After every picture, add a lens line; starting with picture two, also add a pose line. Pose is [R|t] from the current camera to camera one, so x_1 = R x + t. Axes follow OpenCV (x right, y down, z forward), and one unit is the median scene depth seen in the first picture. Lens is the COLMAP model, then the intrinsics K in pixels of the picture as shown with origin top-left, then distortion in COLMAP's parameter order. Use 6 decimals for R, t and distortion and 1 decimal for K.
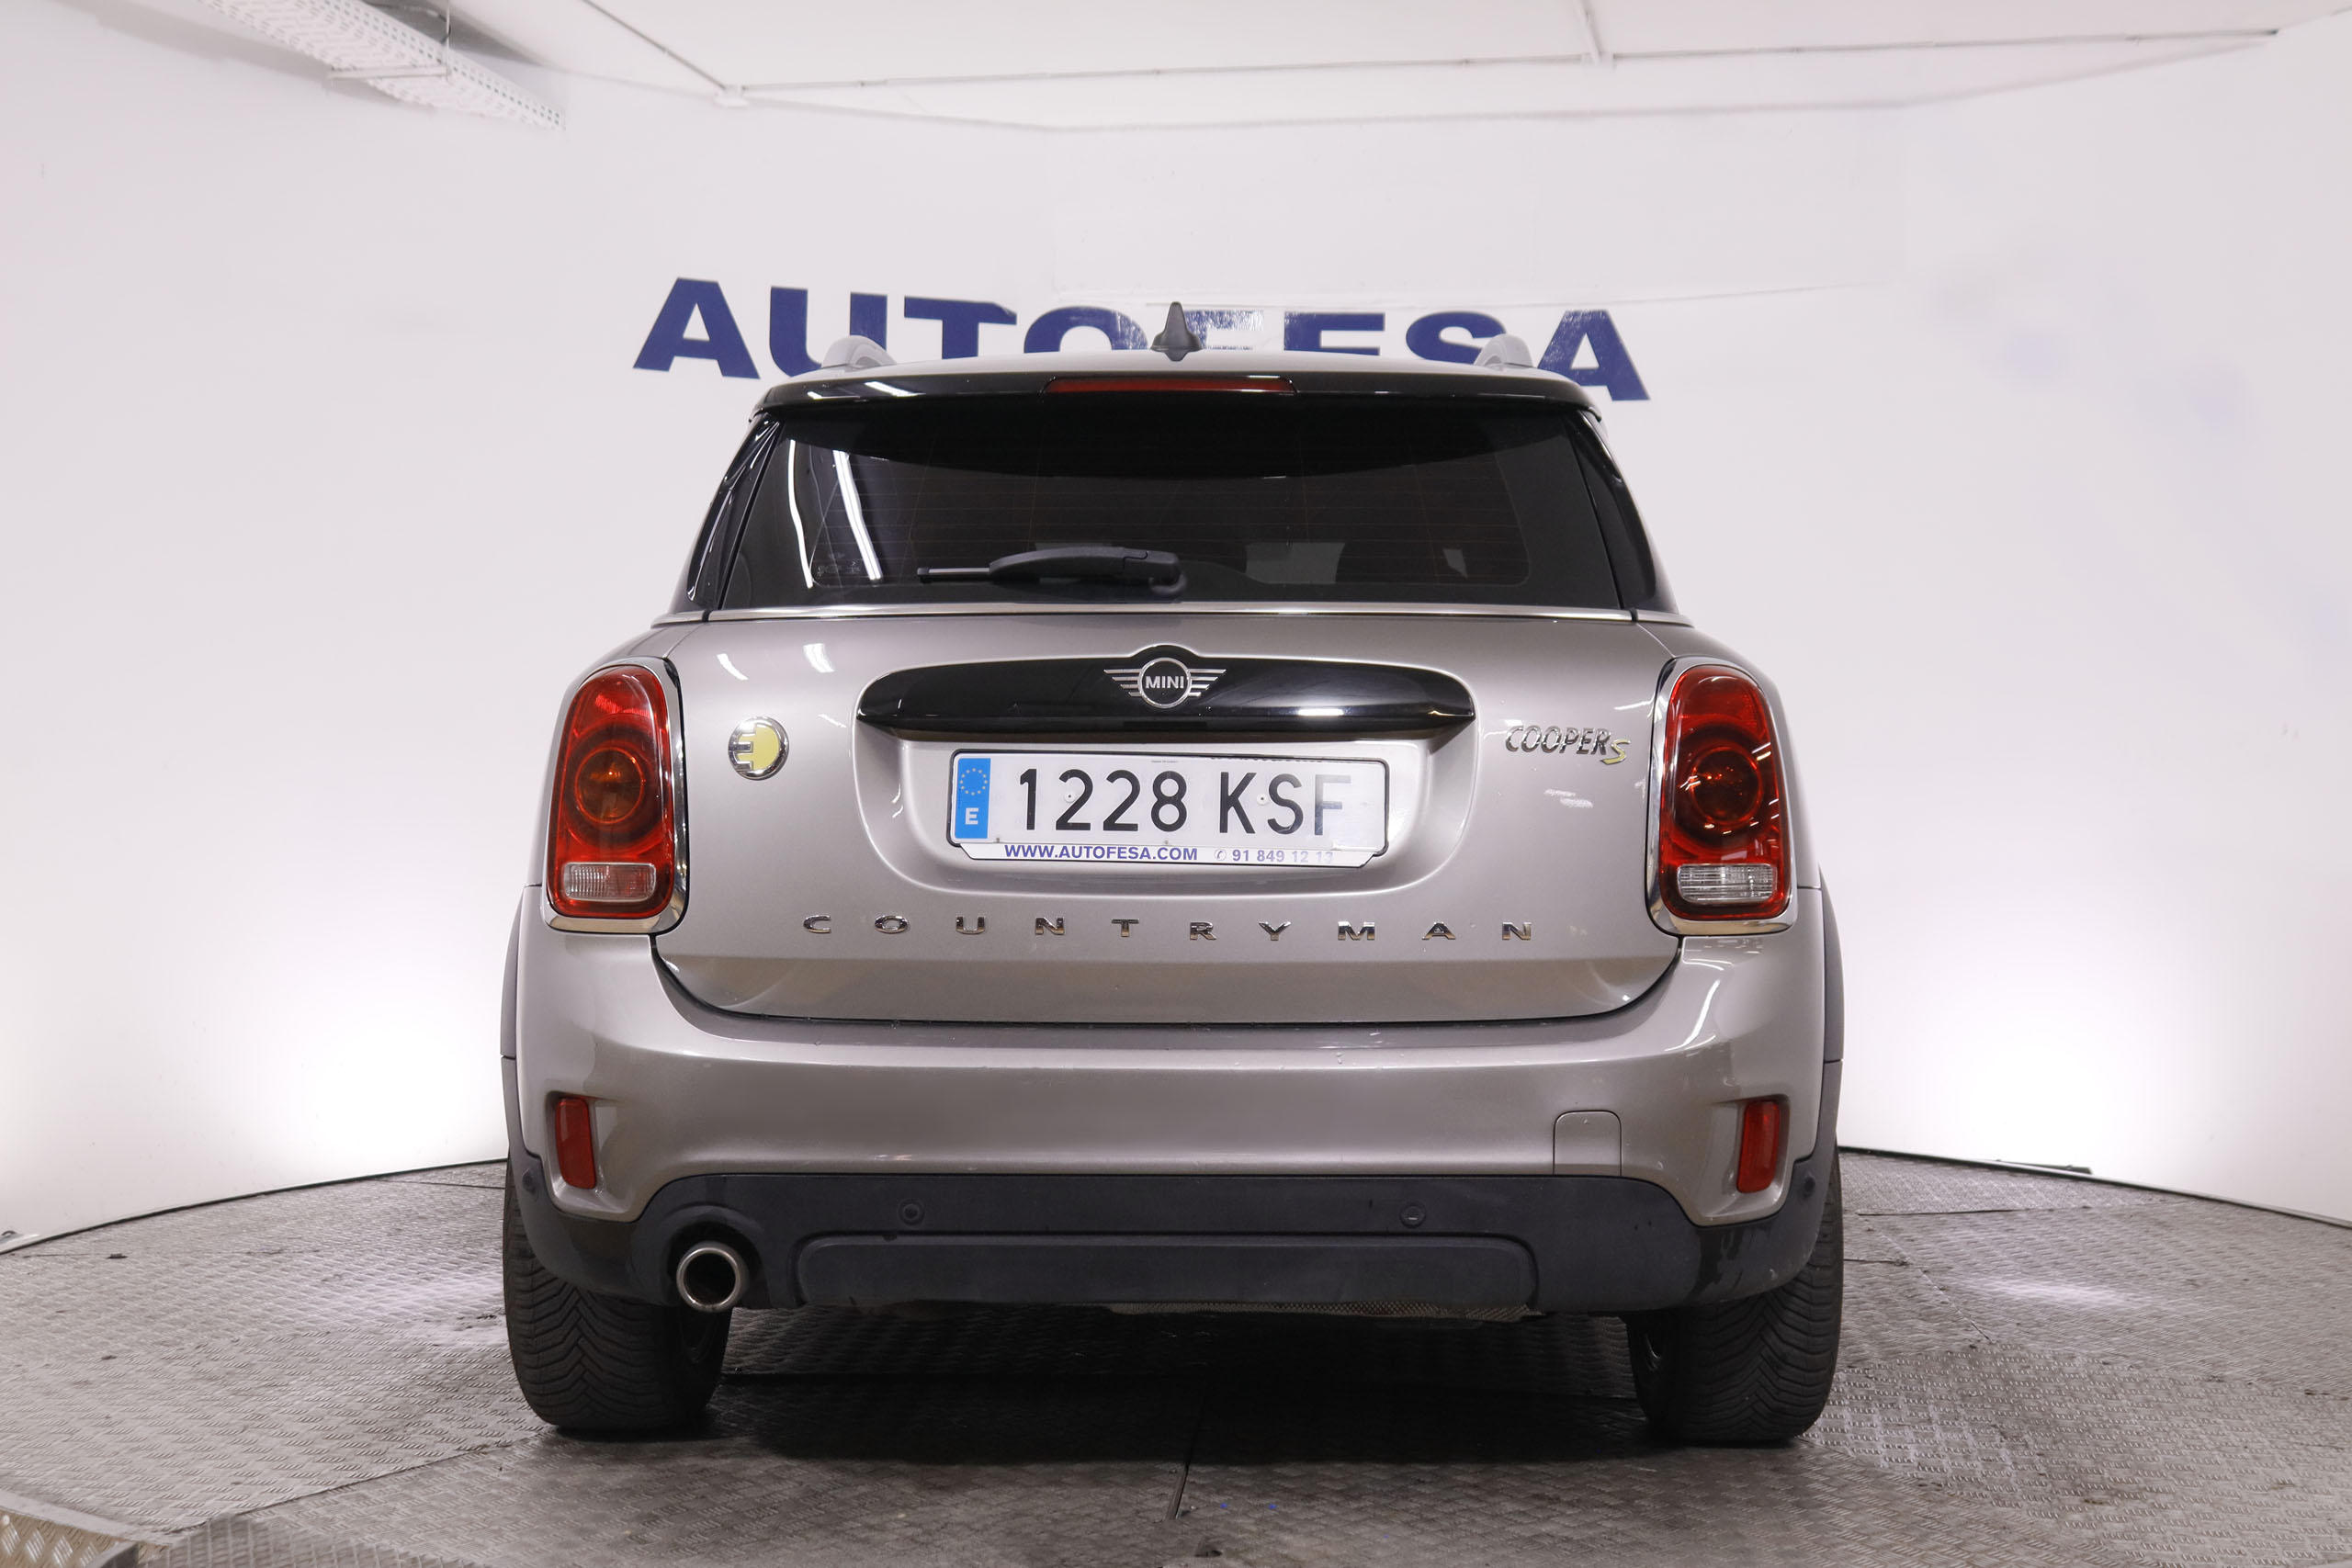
lens RADIAL K [[3073.8, 0, 1178.5], [0, 3073.8, 787.4], [0, 0, 1]] dist [-0.026647, 0.000000]
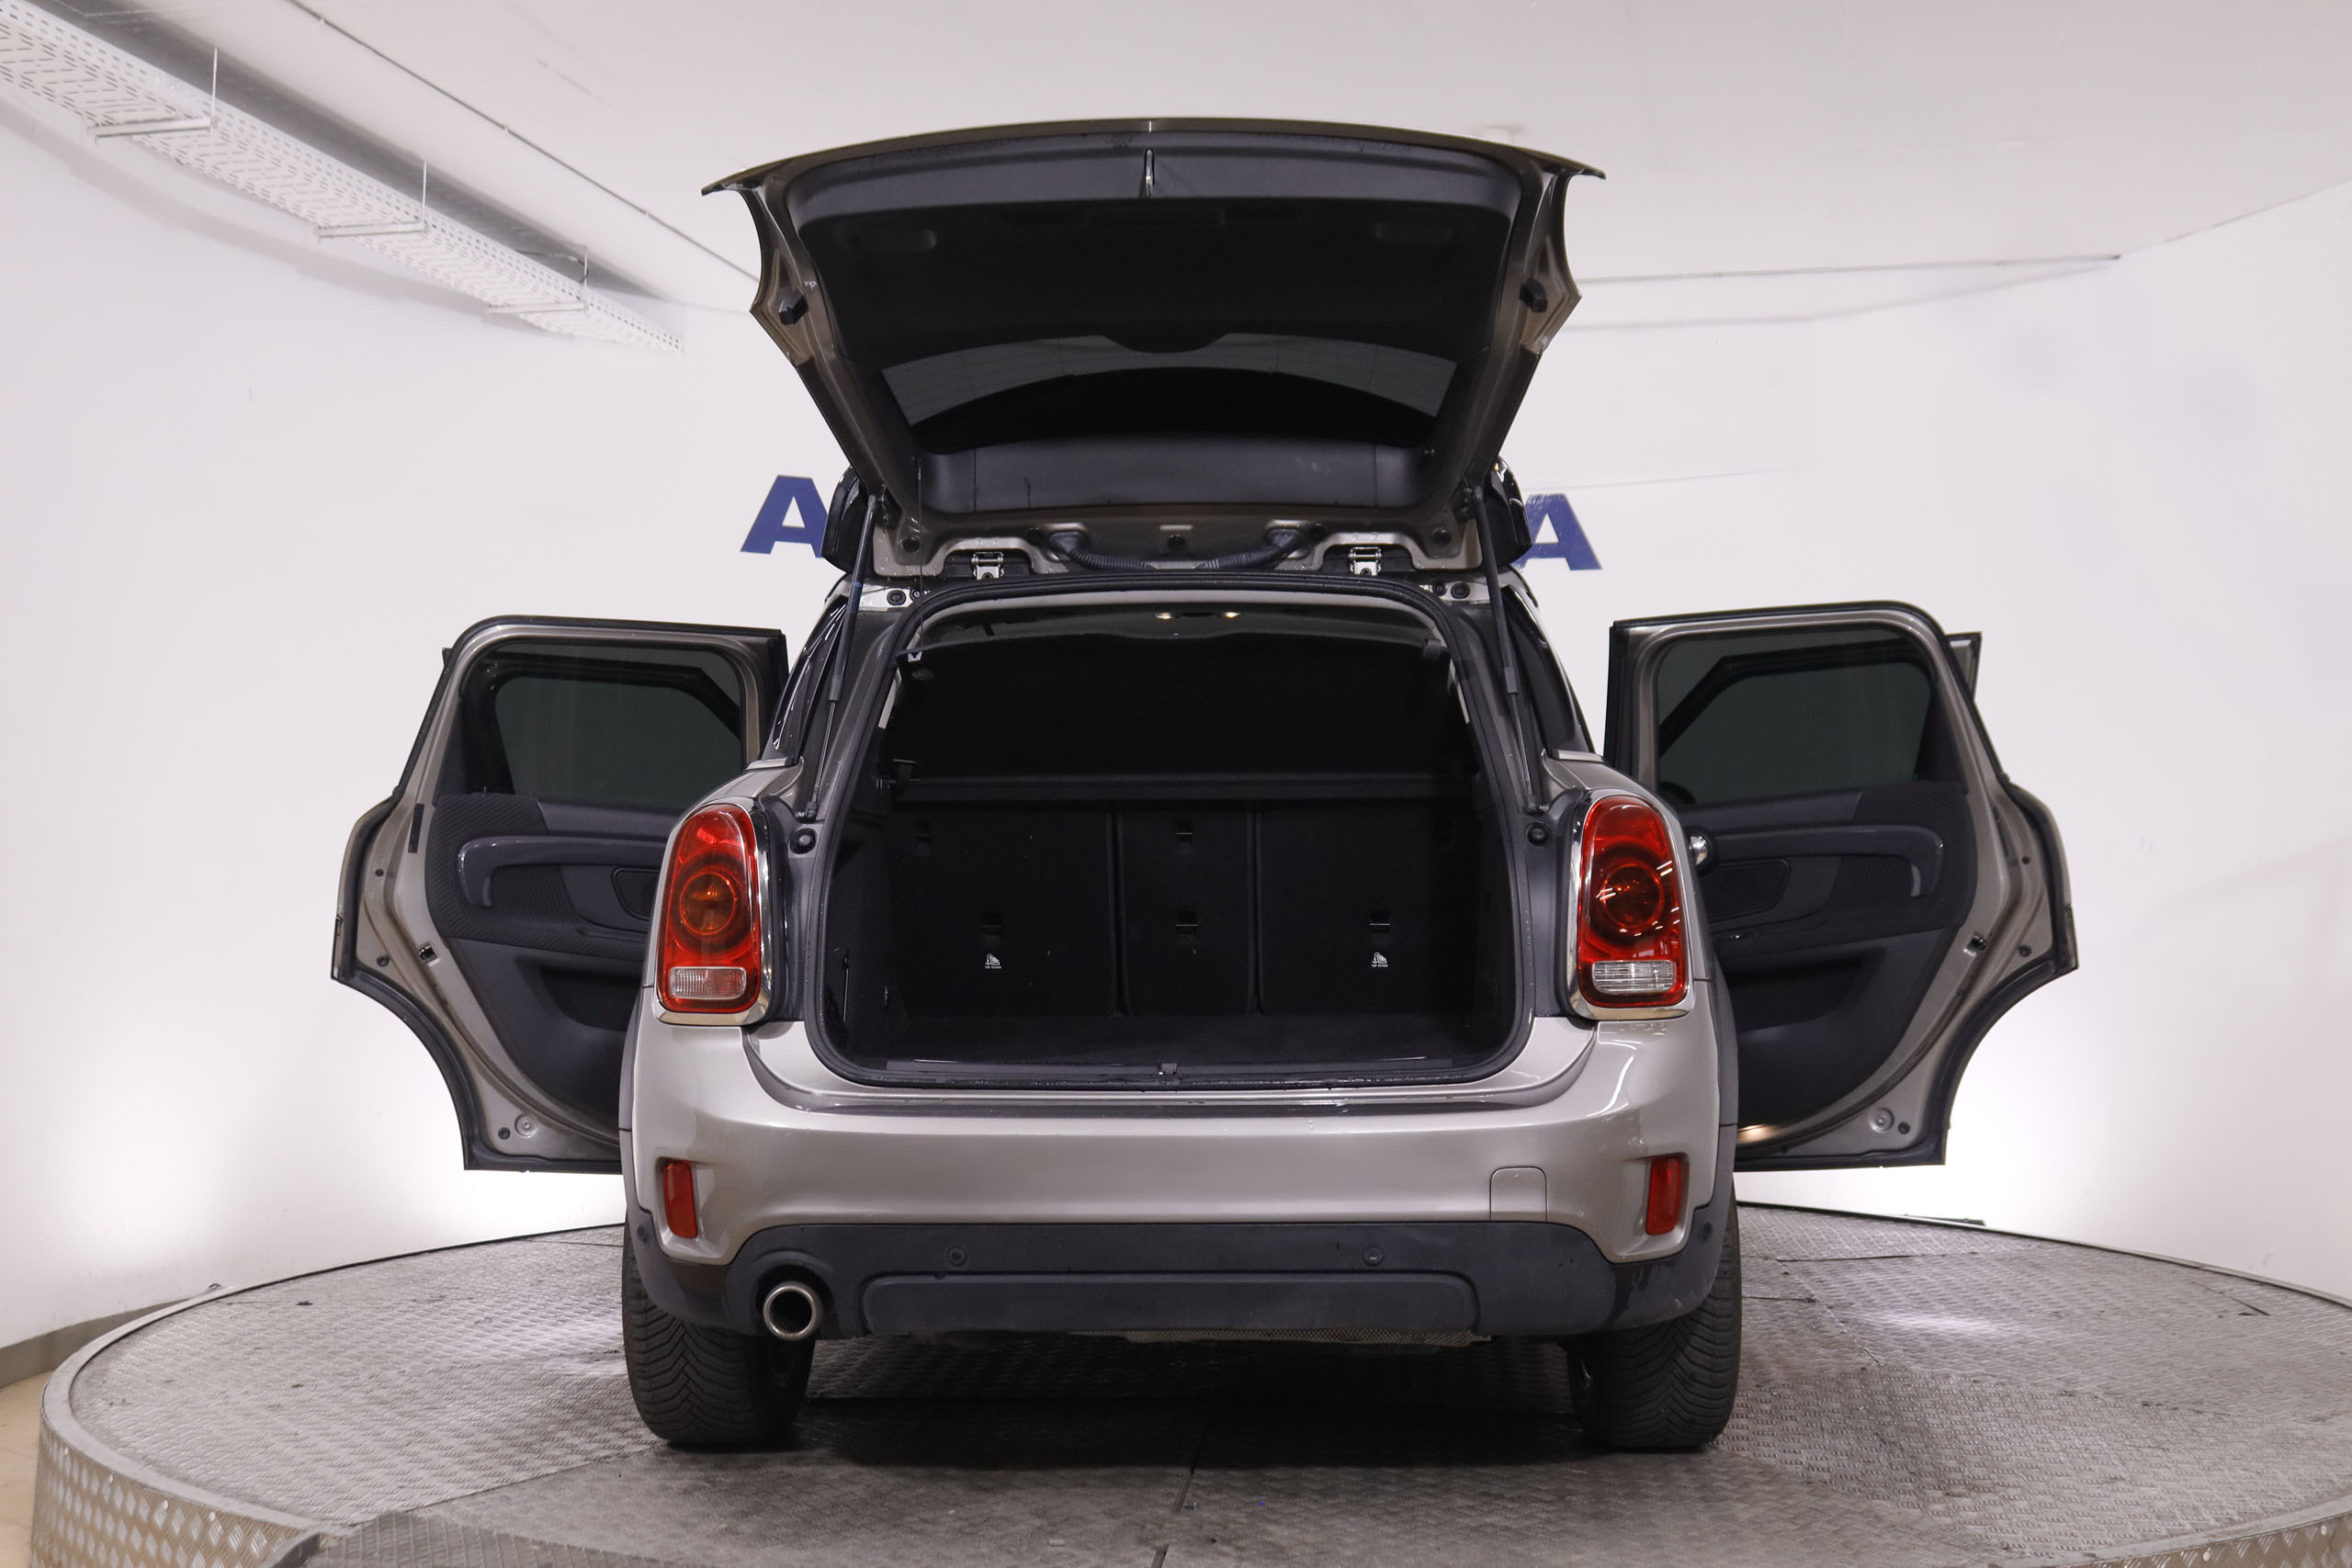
lens RADIAL K [[2659.0, 0, 1176.4], [0, 2659.0, 770.6], [0, 0, 1]] dist [-0.058737, 0.000000]
pose [[0.999835, -0.008860, -0.015827, 0.007630], [0.008063, 0.998730, -0.049736, 0.000321], [0.016247, 0.049600, 0.998637, -0.020583]]
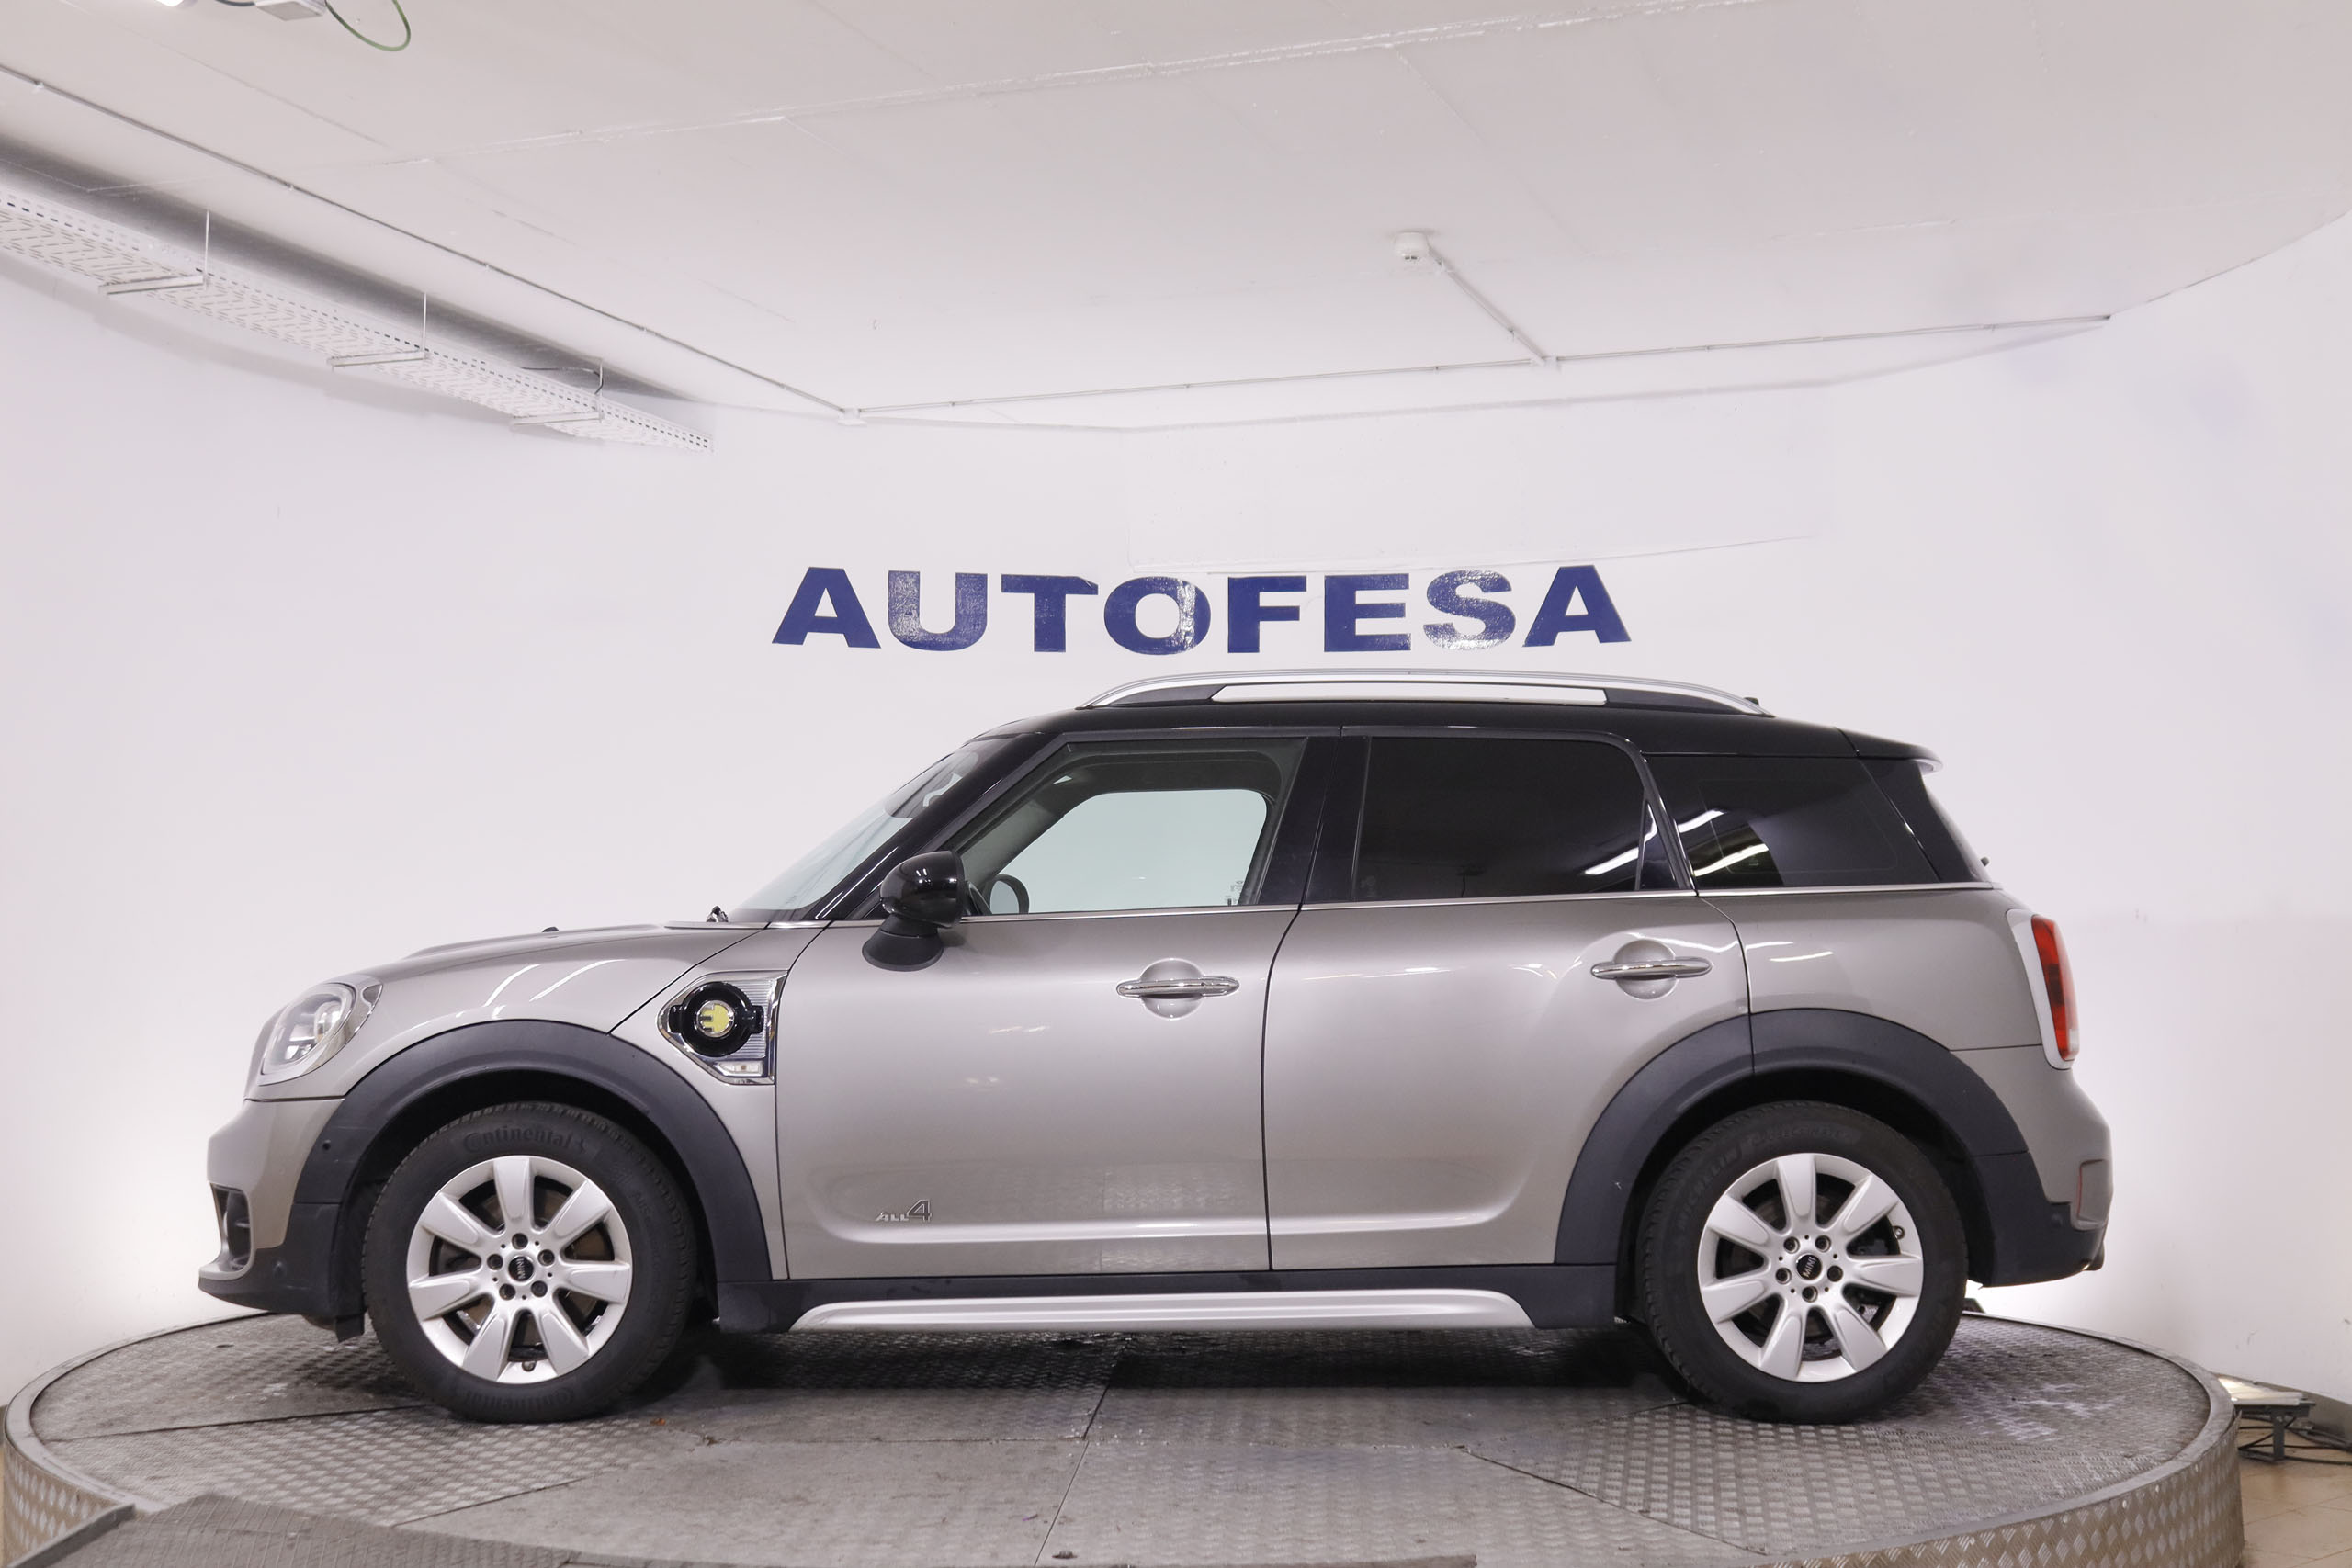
lens RADIAL K [[2998.7, 0, 1179.2], [0, 2998.7, 780.8], [0, 0, 1]] dist [-0.057753, 0.000000]
pose [[0.990500, -0.025427, -0.135141, 0.177857], [0.016438, 0.997602, -0.067226, 0.000009], [0.136526, 0.064366, 0.988543, -0.183908]]
